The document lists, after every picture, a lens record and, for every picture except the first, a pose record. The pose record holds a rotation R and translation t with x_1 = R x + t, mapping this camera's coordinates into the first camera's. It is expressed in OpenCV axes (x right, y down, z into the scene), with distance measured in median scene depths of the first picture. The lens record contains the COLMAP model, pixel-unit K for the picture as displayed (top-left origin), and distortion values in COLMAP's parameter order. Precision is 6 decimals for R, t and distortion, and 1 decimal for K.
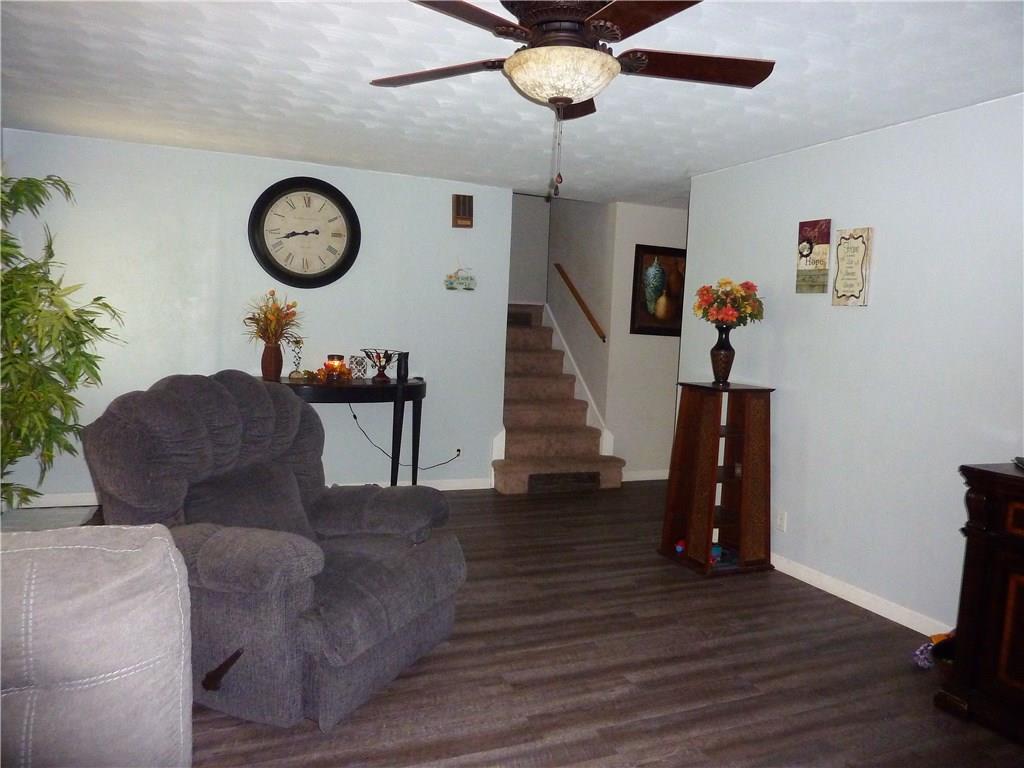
lens RADIAL K [[759.7, 0, 516.6], [0, 759.7, 384.0], [0, 0, 1]] dist [-0.022197, -0.012047]
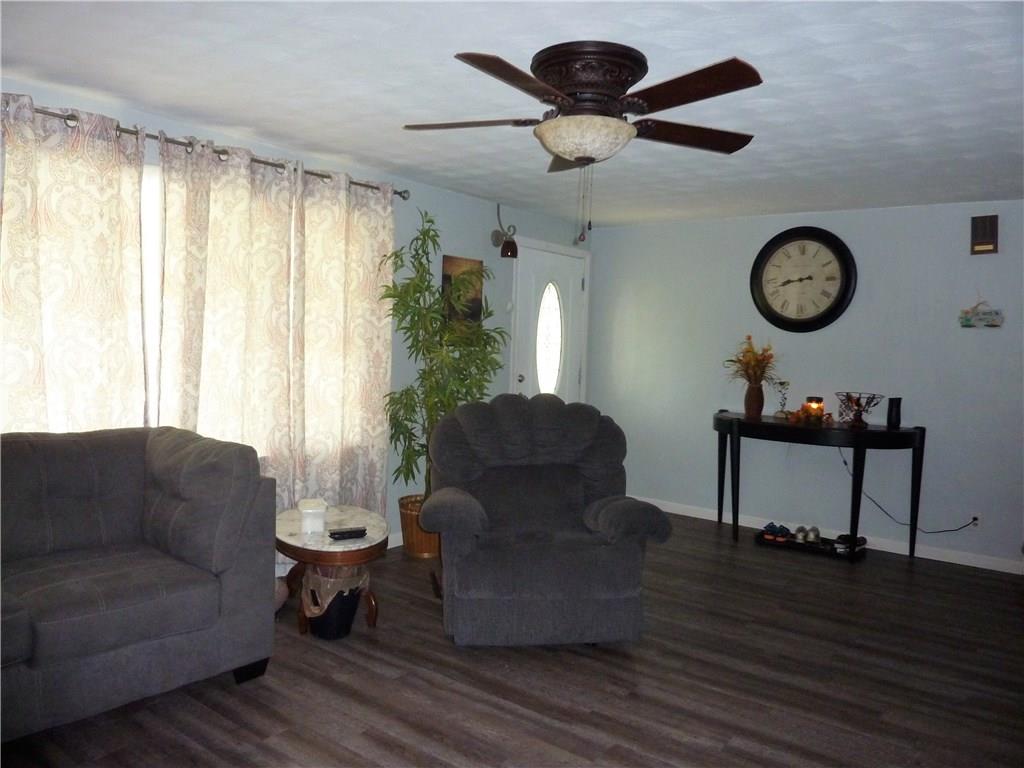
lens RADIAL K [[759.7, 0, 512.8], [0, 759.7, 383.2], [0, 0, 1]] dist [-0.022197, -0.012047]
pose [[0.484585, 0.014983, -0.874616, 0.606379], [-0.083079, 0.996122, -0.028966, 0.007748], [0.870790, 0.086698, 0.483950, 0.223232]]
